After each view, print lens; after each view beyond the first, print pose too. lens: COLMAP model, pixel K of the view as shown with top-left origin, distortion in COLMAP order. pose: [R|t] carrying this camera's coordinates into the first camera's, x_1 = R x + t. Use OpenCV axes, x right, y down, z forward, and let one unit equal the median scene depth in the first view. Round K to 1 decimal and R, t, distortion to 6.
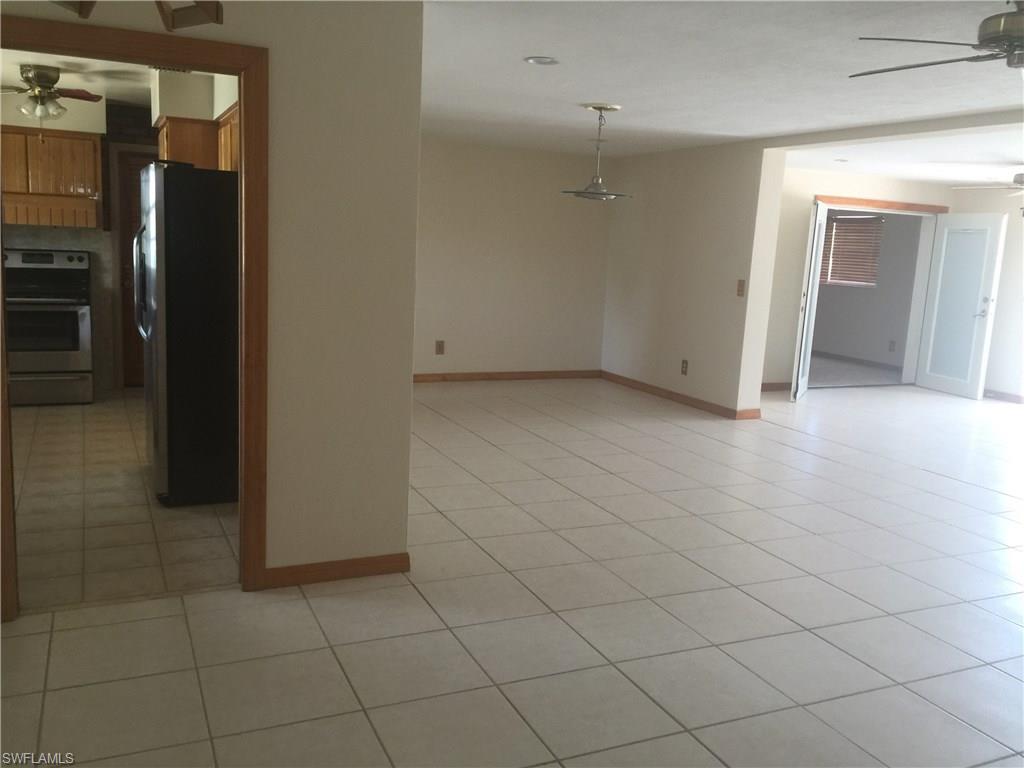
lens RADIAL K [[883.1, 0, 513.7], [0, 883.1, 389.2], [0, 0, 1]] dist [0.077389, -0.095838]
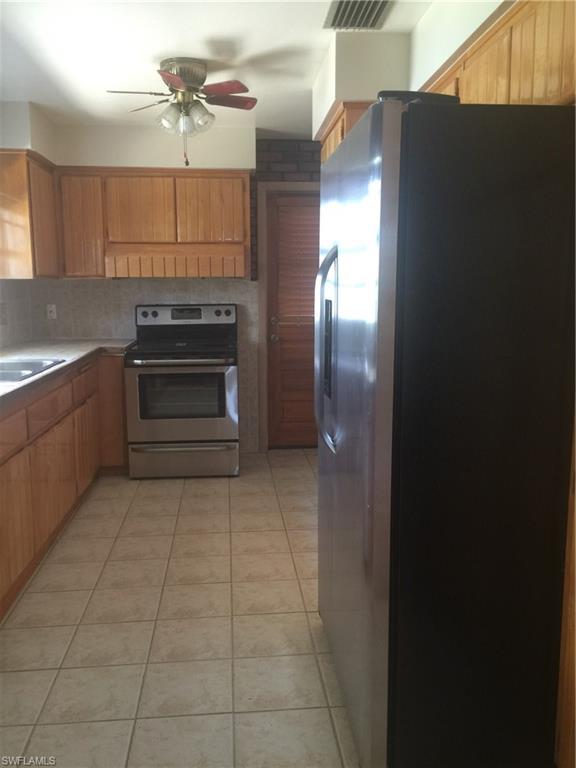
lens RADIAL K [[662.3, 0, 285.4], [0, 662.3, 384.7], [0, 0, 1]] dist [0.077389, -0.095838]
pose [[0.936307, -0.001252, -0.351179, -0.201121], [-0.006720, 0.999747, -0.021481, -0.060735], [0.351117, 0.022473, 0.936062, 0.408300]]
